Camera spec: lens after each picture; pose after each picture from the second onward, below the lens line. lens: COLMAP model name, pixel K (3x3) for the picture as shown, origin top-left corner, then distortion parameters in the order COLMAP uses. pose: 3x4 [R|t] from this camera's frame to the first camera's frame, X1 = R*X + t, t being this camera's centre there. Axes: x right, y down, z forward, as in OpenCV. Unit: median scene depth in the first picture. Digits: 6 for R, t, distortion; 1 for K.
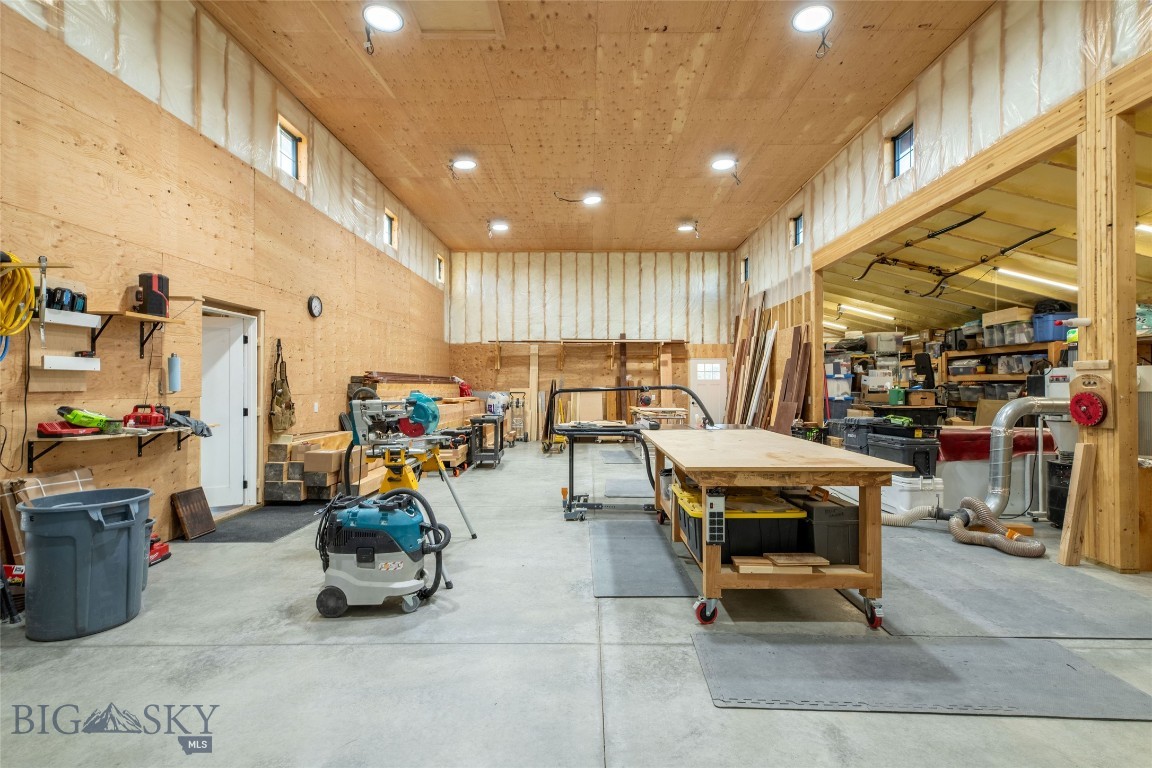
lens RADIAL K [[520.3, 0, 576.0], [0, 520.3, 384.0], [0, 0, 1]] dist [0.015946, -0.000537]
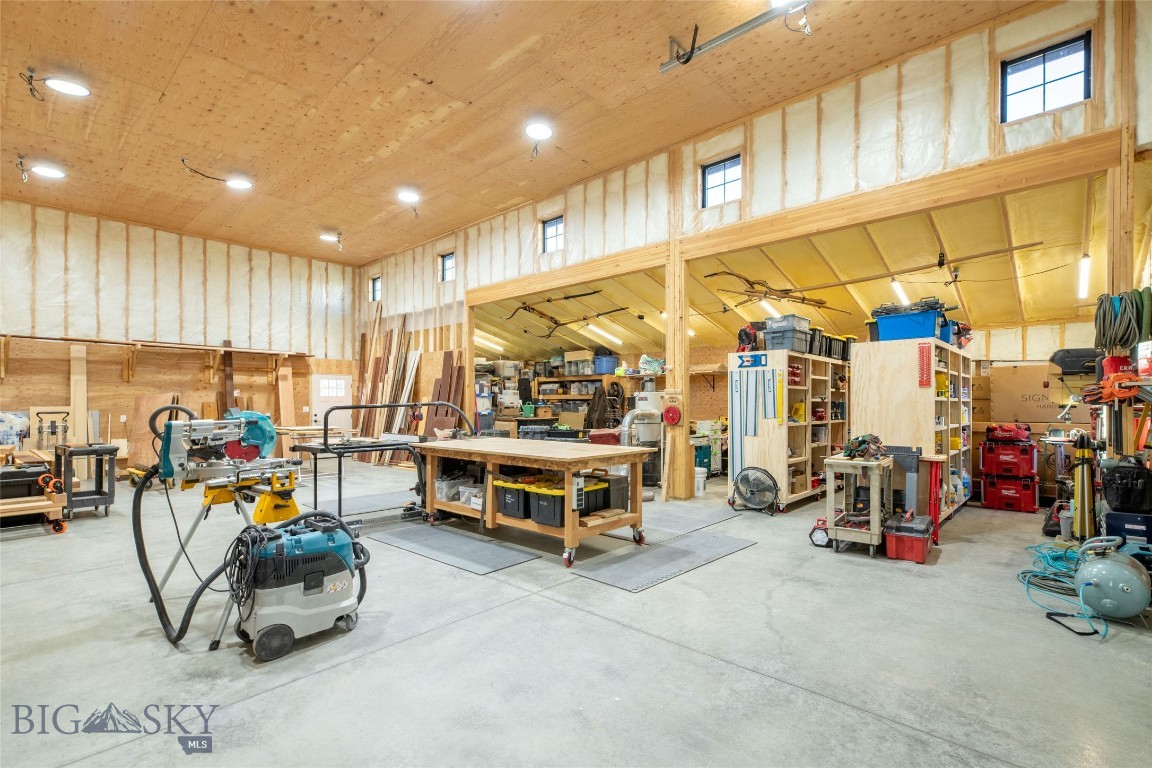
lens RADIAL K [[539.4, 0, 576.5], [0, 539.4, 405.3], [0, 0, 1]] dist [0.017035, -0.000246]
pose [[0.667243, -0.003644, 0.744831, -0.294258], [-0.002439, 0.999972, 0.007077, 0.000068], [-0.744836, -0.006539, 0.667216, -0.004239]]
